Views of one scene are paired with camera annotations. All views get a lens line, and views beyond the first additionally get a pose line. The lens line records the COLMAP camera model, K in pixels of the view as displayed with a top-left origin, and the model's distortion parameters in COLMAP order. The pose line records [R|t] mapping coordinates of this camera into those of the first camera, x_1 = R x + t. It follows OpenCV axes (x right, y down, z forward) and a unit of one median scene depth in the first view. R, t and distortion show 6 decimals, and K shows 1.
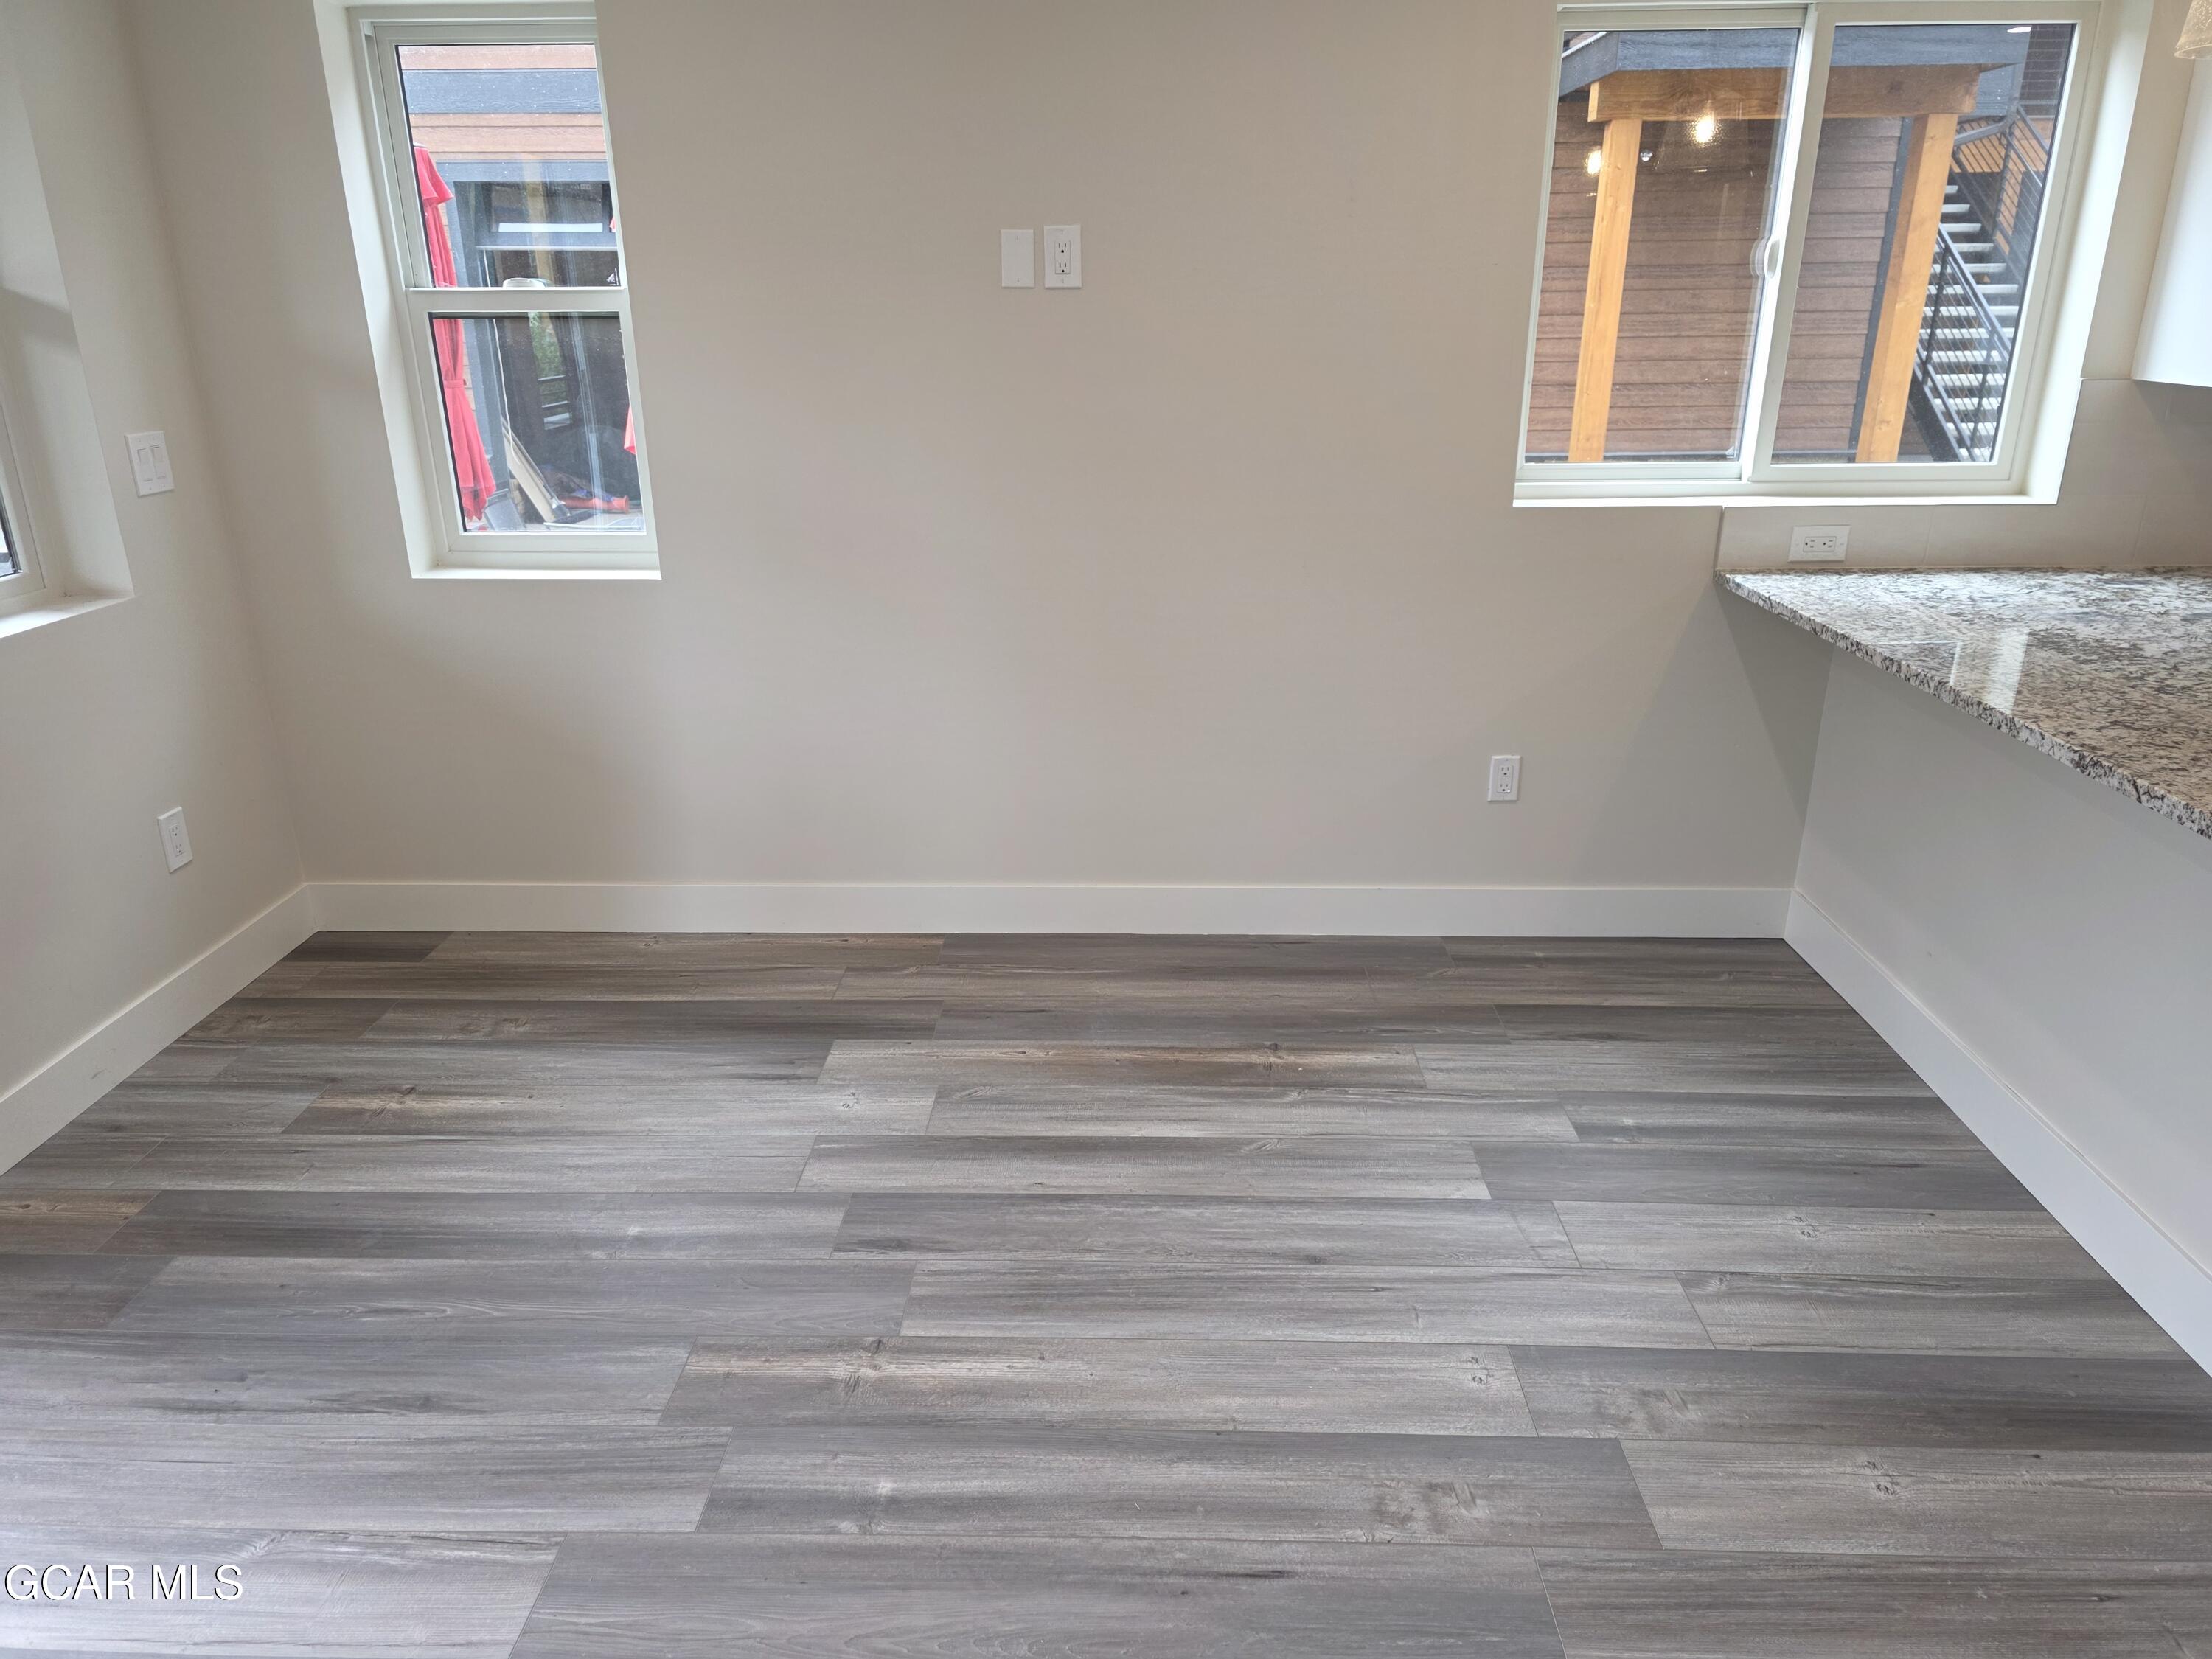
lens RADIAL K [[1490.5, 0, 1119.5], [0, 1490.5, 834.3], [0, 0, 1]] dist [0.077034, -0.067319]
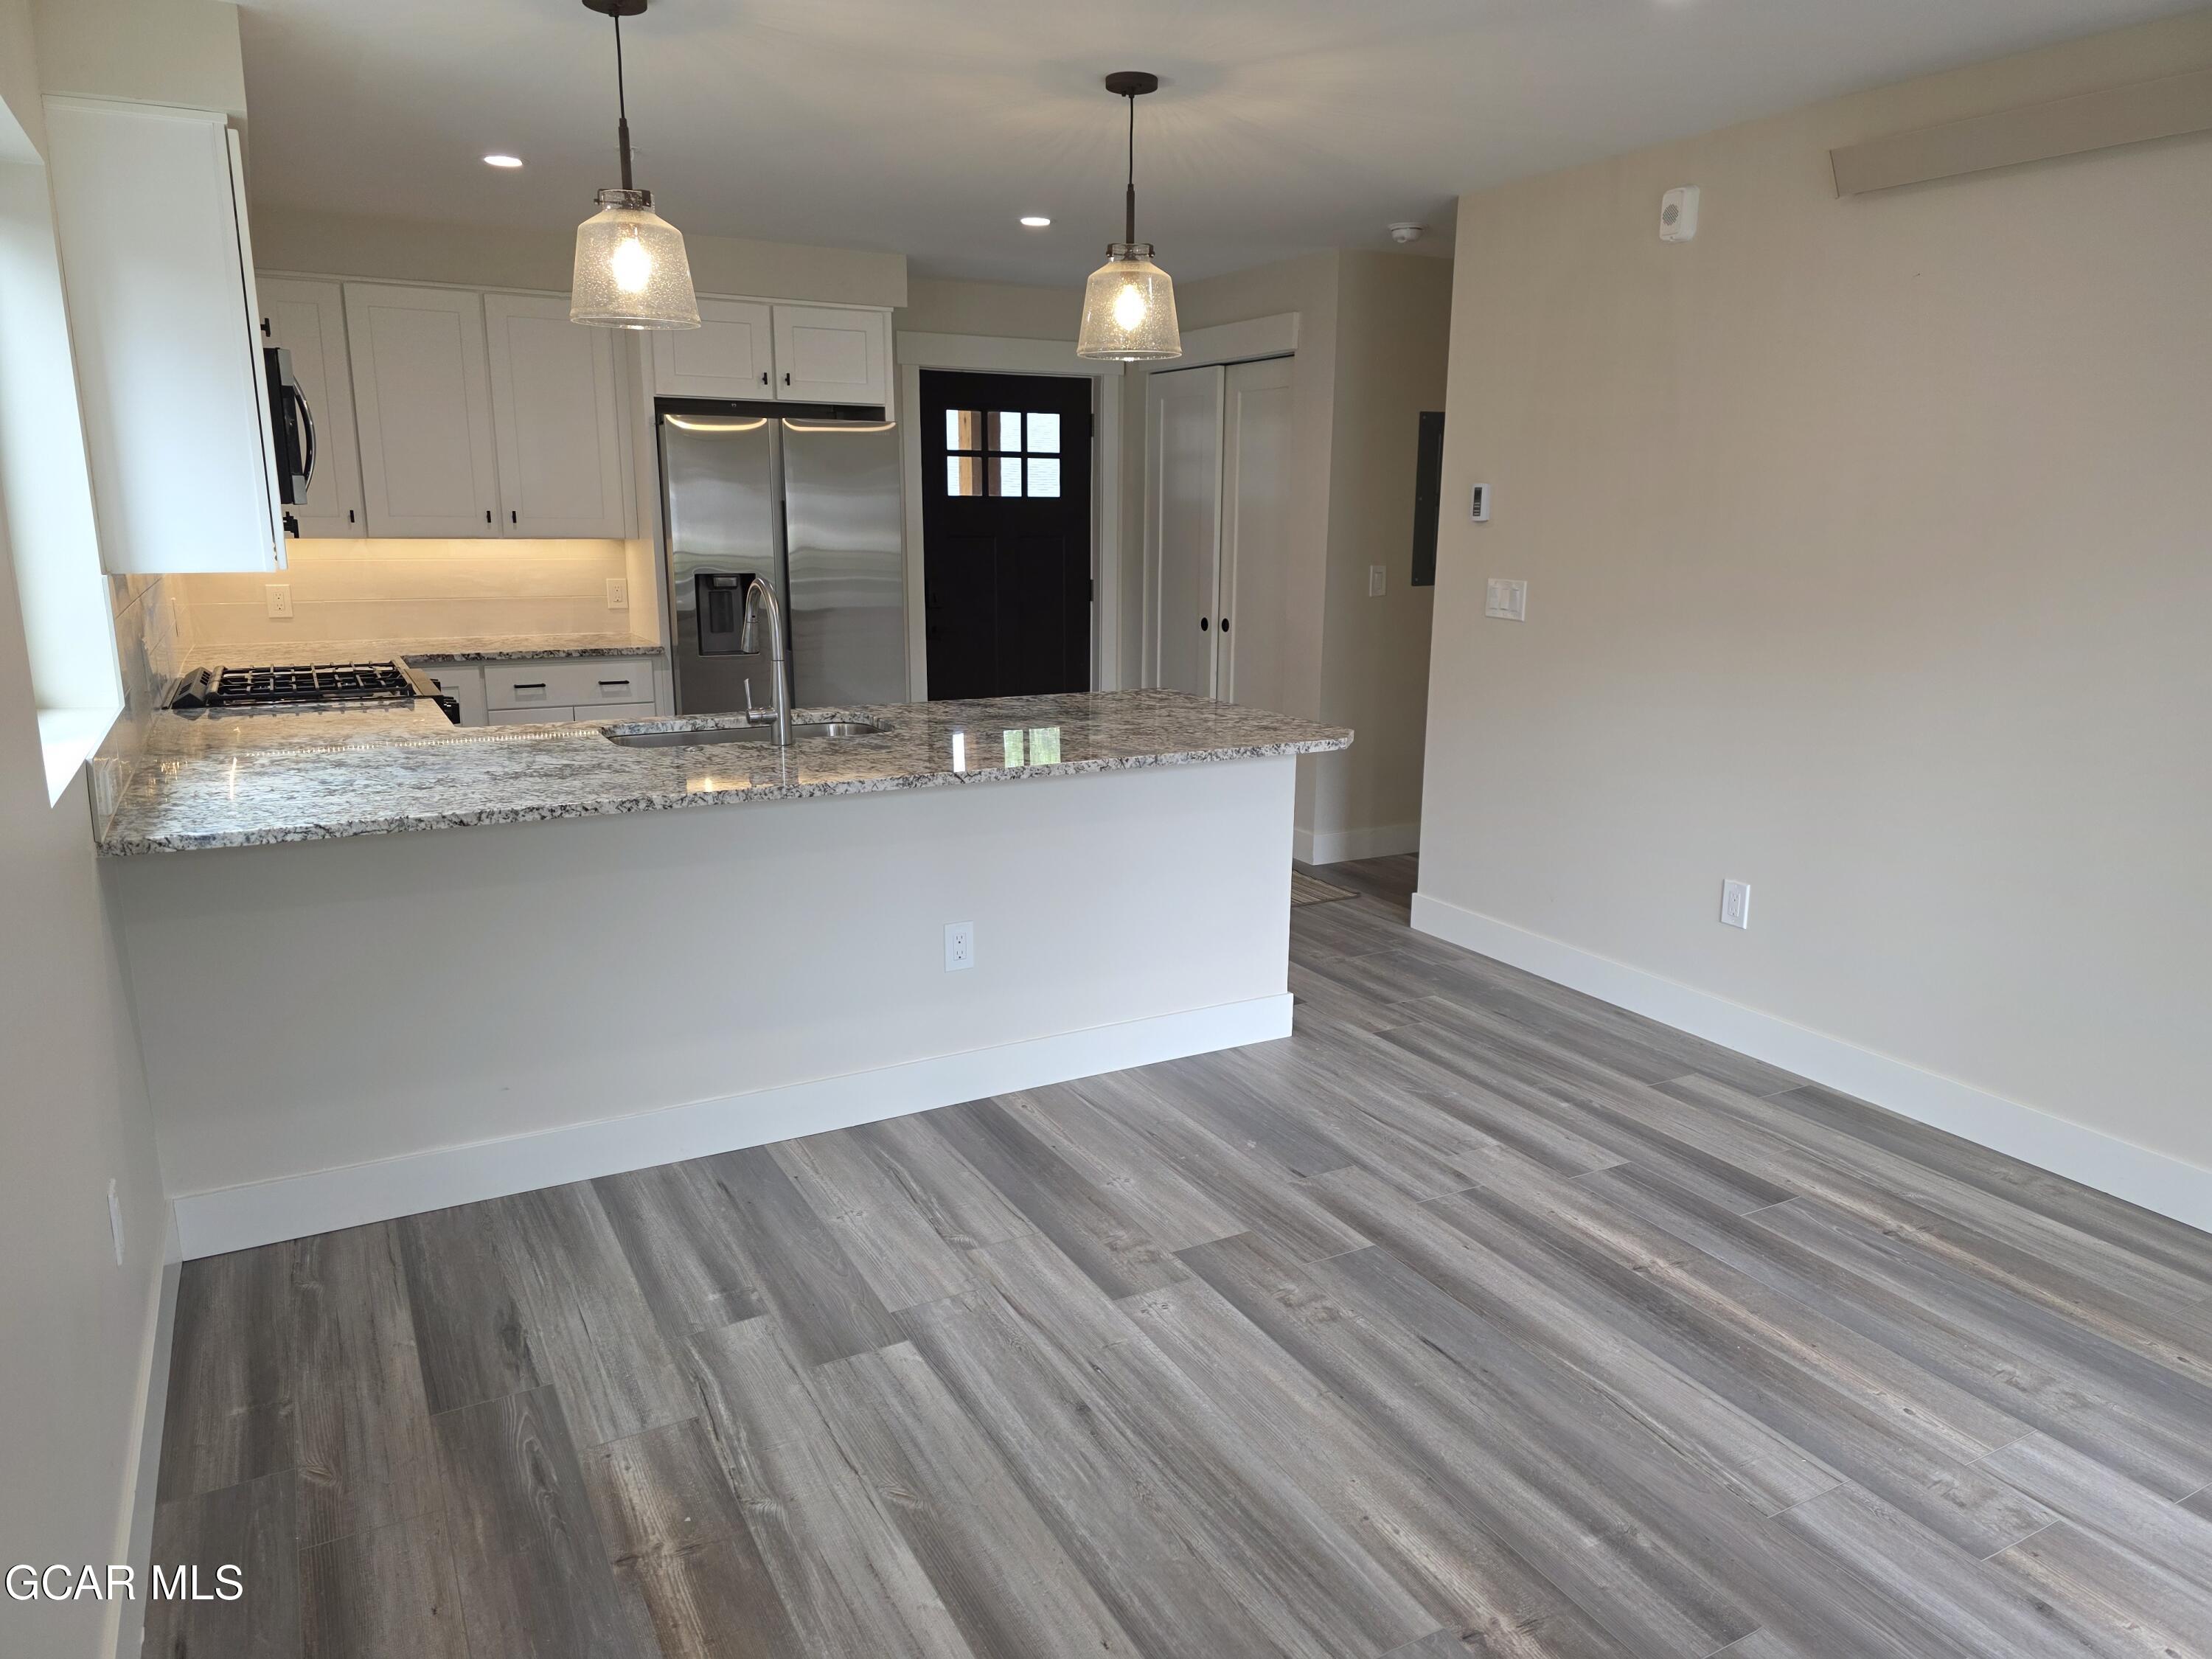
lens RADIAL K [[1487.7, 0, 1103.5], [0, 1487.7, 824.5], [0, 0, 1]] dist [0.071567, -0.060703]
pose [[-0.497225, -0.184563, 0.847764, -0.683588], [0.290291, 0.885409, 0.363018, -0.442009], [-0.817618, 0.426600, -0.386670, 1.254770]]
